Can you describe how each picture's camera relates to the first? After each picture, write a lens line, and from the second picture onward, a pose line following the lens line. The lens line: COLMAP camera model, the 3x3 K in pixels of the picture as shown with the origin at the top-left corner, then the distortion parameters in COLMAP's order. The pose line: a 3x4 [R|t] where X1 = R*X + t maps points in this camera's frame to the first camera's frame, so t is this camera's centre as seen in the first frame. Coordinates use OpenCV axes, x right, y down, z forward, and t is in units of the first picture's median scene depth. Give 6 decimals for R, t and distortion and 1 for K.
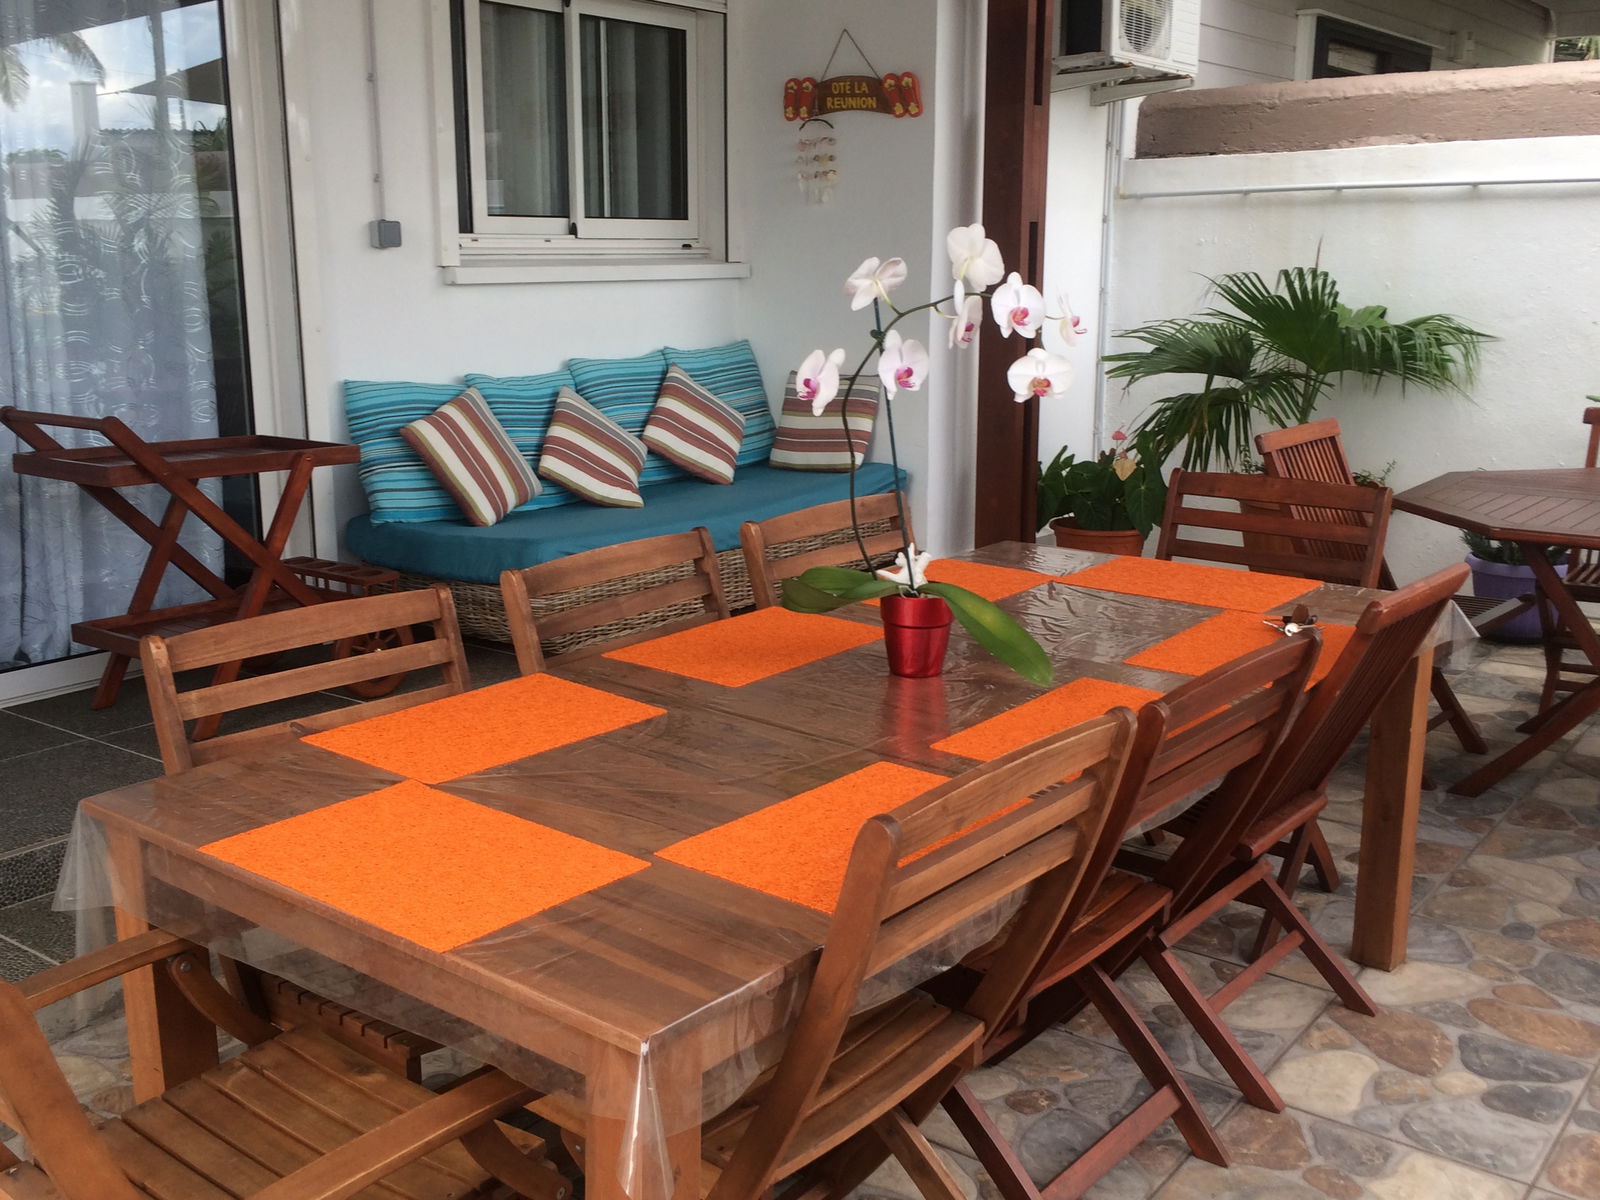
lens RADIAL K [[1558.3, 0, 796.6], [0, 1558.3, 601.2], [0, 0, 1]] dist [0.052557, 0.000000]
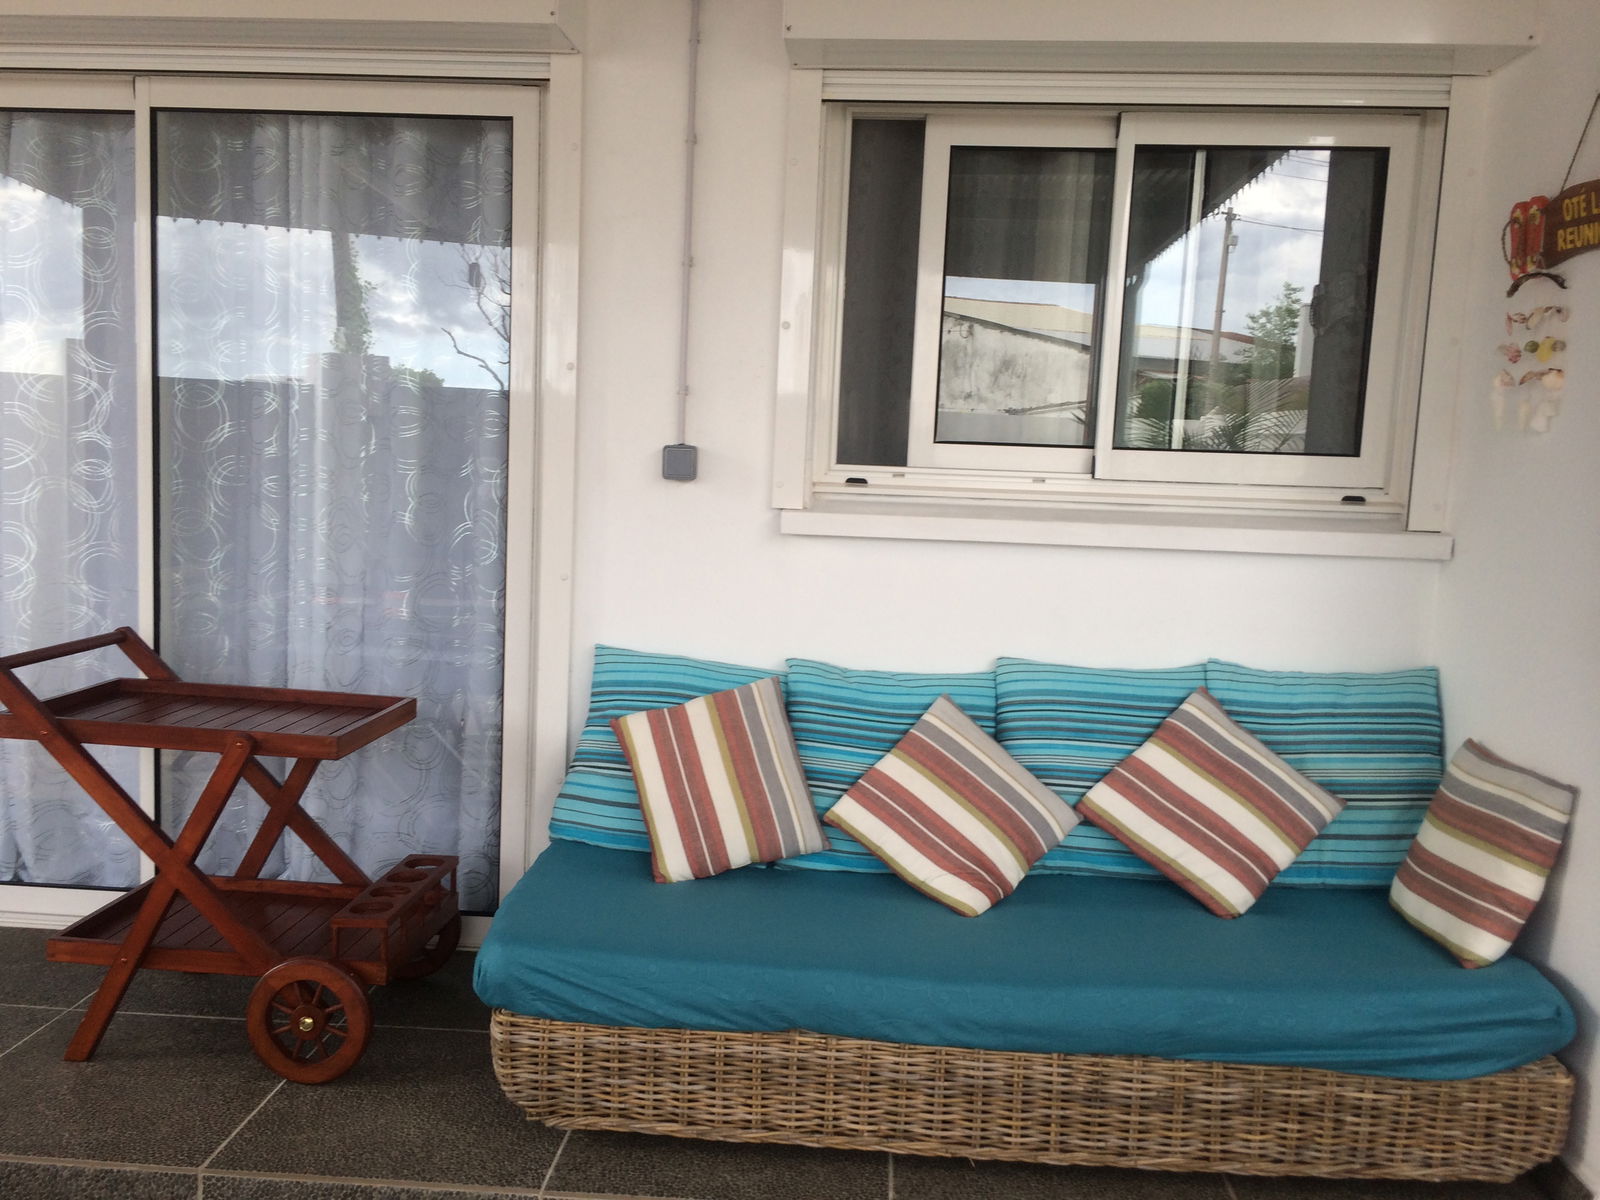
lens RADIAL K [[1402.1, 0, 799.8], [0, 1402.1, 593.7], [0, 0, 1]] dist [0.036203, -0.014161]
pose [[0.553998, 0.110009, -0.825218, 0.279929], [-0.221043, 0.975090, -0.018405, -0.146939], [0.802637, 0.192605, 0.564514, 0.577659]]
